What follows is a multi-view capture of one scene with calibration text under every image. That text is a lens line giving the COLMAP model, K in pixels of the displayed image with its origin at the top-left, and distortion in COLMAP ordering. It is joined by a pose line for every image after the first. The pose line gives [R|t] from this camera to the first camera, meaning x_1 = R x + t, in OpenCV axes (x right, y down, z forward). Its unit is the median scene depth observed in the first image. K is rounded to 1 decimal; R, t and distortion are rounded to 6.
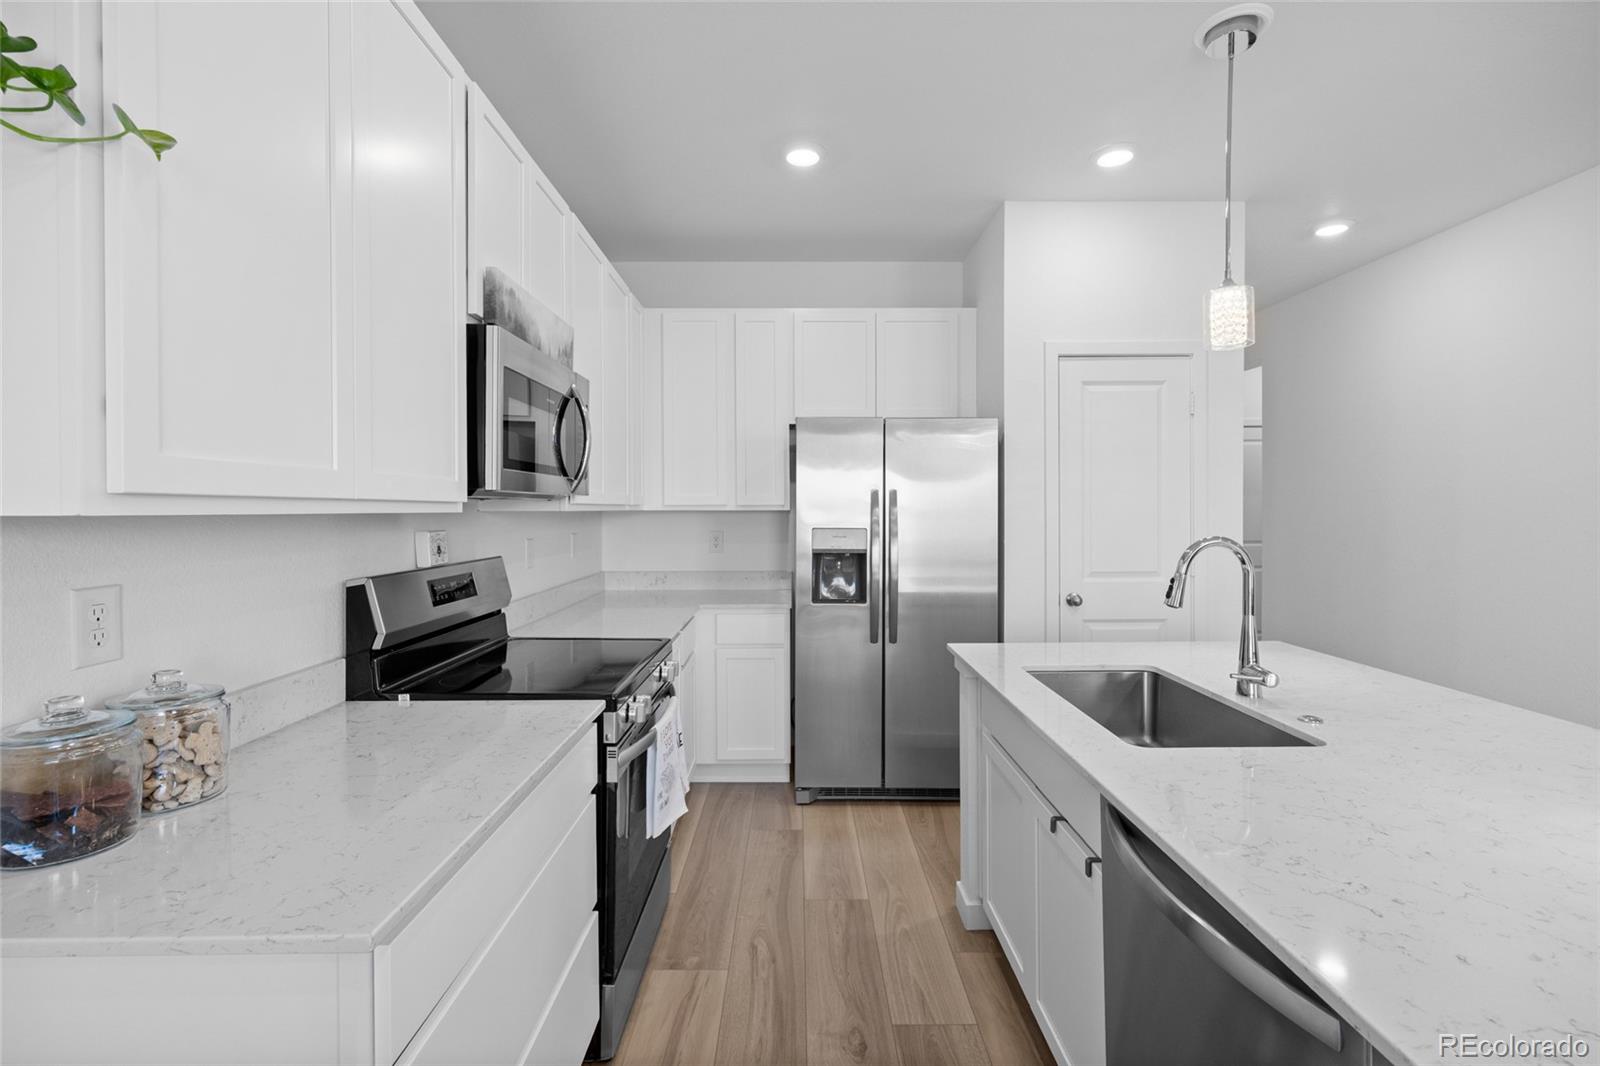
lens RADIAL K [[718.4, 0, 803.9], [0, 718.4, 515.8], [0, 0, 1]] dist [0.001632, 0.000978]
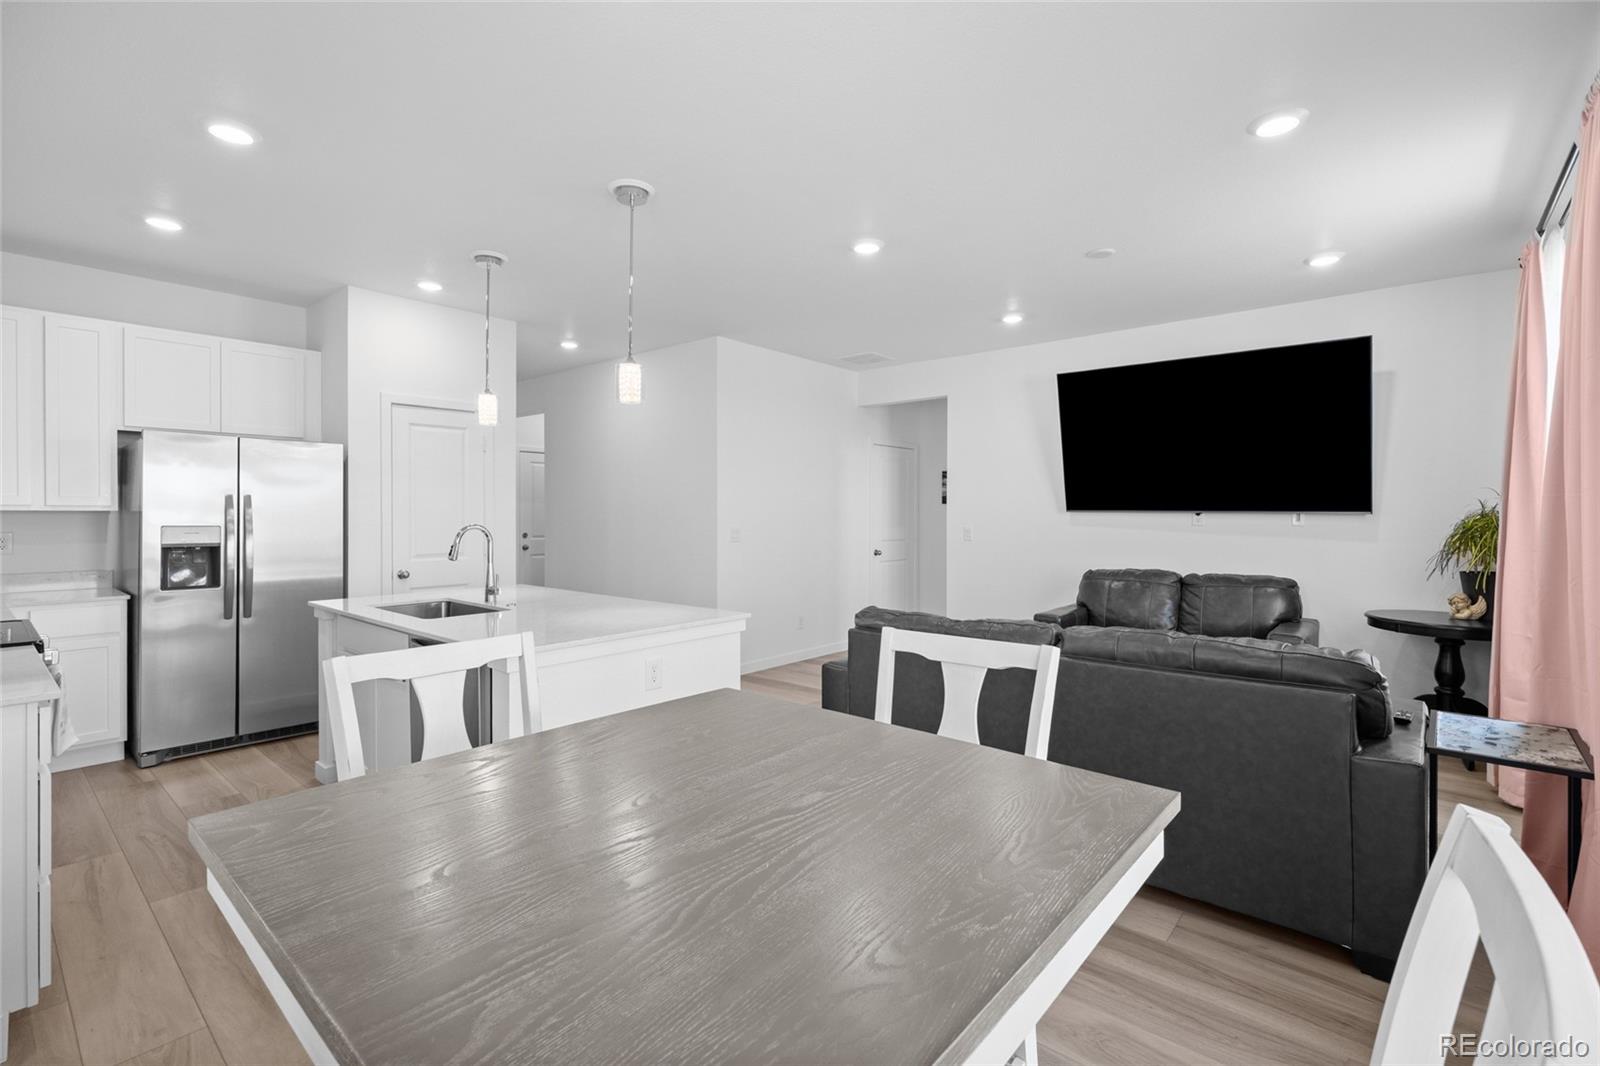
lens RADIAL K [[718.4, 0, 803.9], [0, 718.4, 515.8], [0, 0, 1]] dist [0.001632, 0.000978]
pose [[0.654783, 0.000460, 0.755817, -0.187134], [0.003257, 0.999989, -0.003430, 0.007580], [-0.755810, 0.004708, 0.654774, -0.550504]]
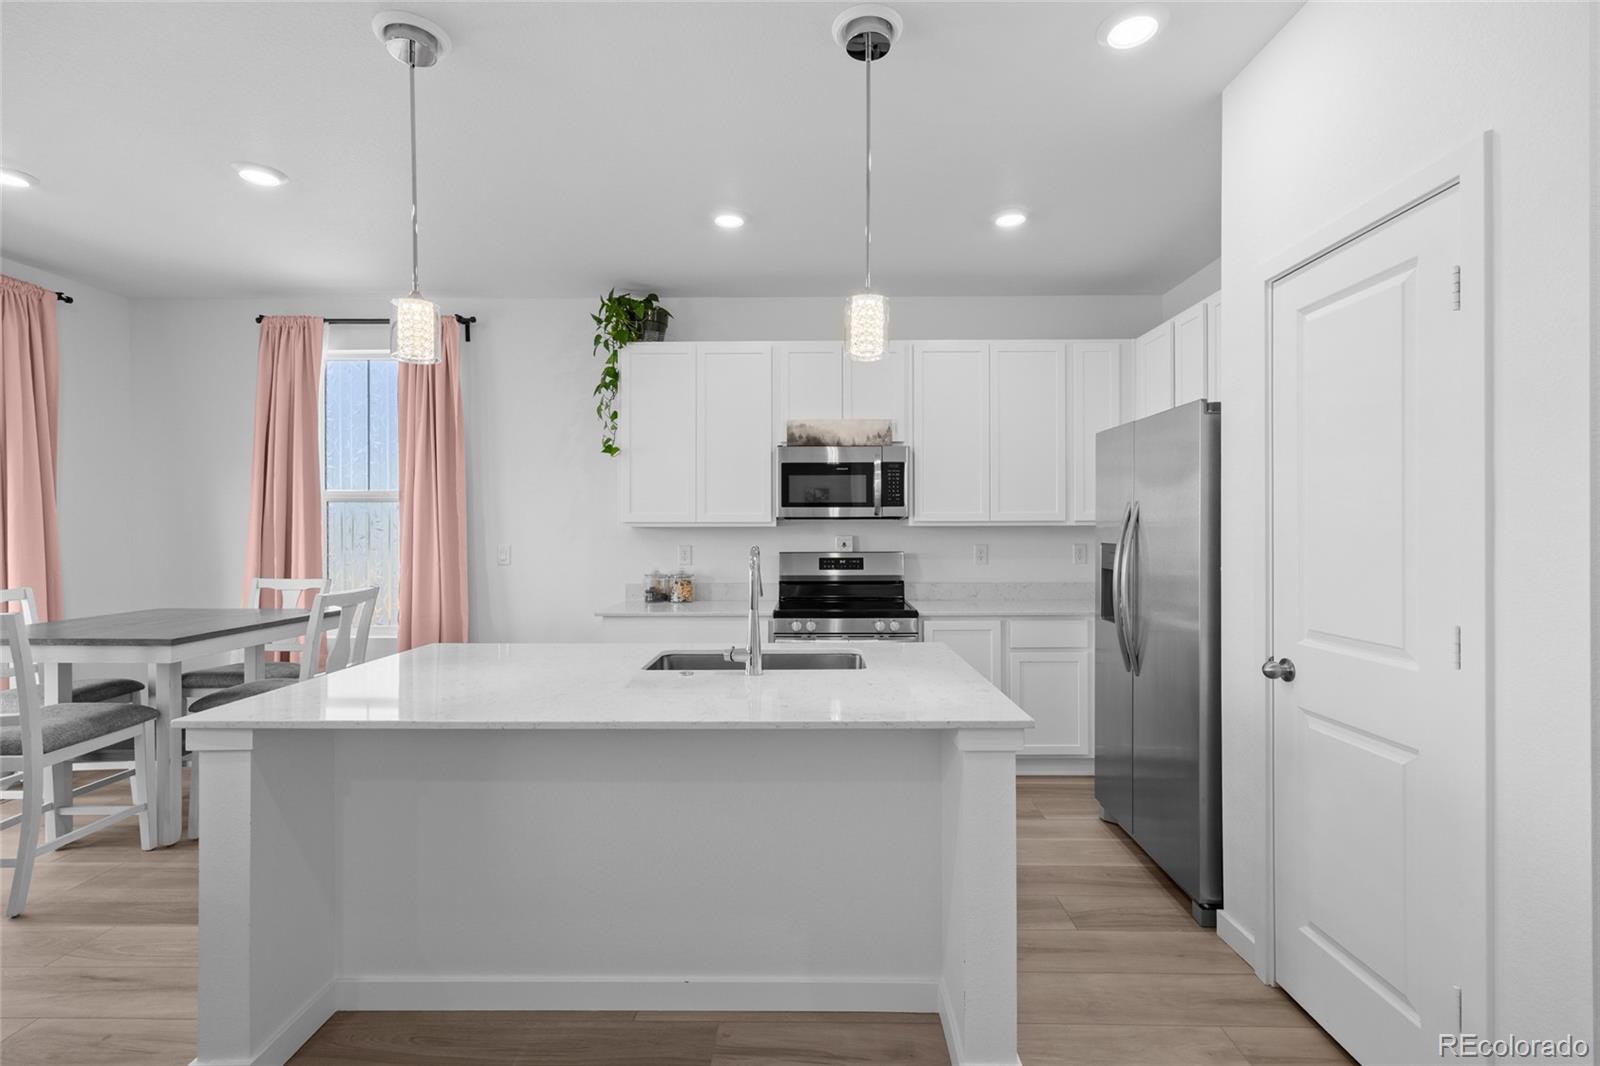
lens RADIAL K [[715.3, 0, 804.1], [0, 715.3, 526.9], [0, 0, 1]] dist [0.000910, 0.000304]
pose [[-0.024308, -0.000080, -0.999705, 1.010942], [-0.006579, 0.999978, 0.000080, -0.003061], [0.999683, 0.006579, -0.024308, 0.609909]]
